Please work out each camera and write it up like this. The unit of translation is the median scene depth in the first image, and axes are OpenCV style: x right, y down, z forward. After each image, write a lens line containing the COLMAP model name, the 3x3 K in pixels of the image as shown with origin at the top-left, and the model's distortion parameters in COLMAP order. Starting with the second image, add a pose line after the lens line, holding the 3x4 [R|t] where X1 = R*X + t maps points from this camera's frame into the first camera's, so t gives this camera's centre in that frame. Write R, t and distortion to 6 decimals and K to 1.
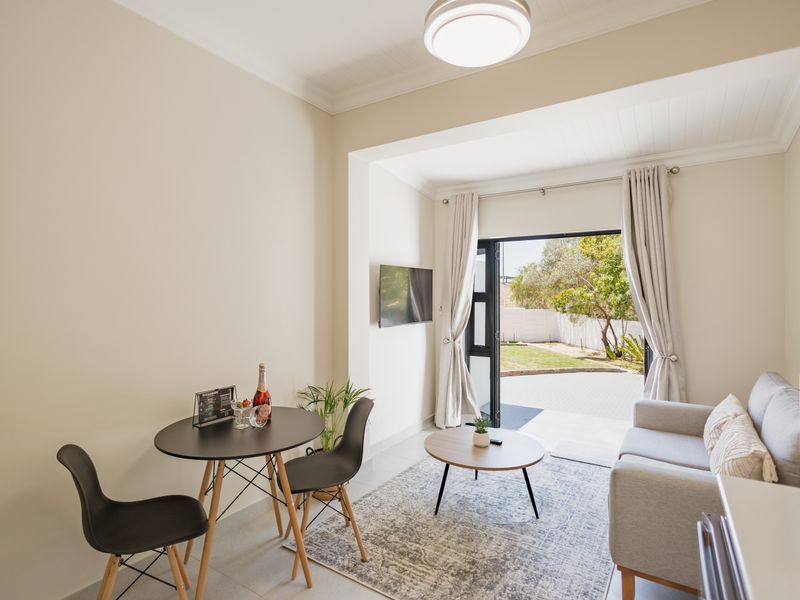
lens RADIAL K [[422.1, 0, 394.8], [0, 422.1, 302.8], [0, 0, 1]] dist [0.004286, -0.000041]
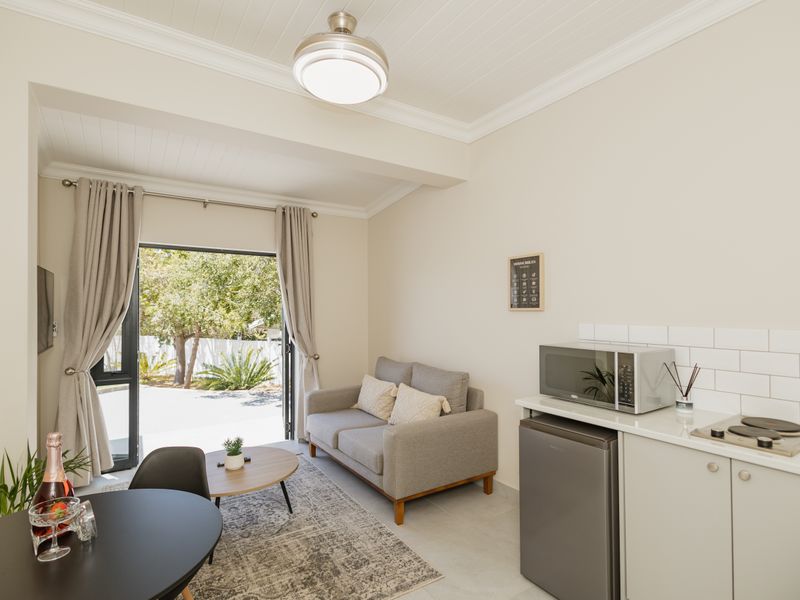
lens RADIAL K [[422.1, 0, 402.3], [0, 422.1, 295.4], [0, 0, 1]] dist [0.004286, -0.000041]
pose [[0.394230, 0.014059, 0.918904, -0.572270], [0.008575, 0.999783, -0.018975, -0.039339], [-0.918972, 0.015360, 0.394024, 0.281983]]
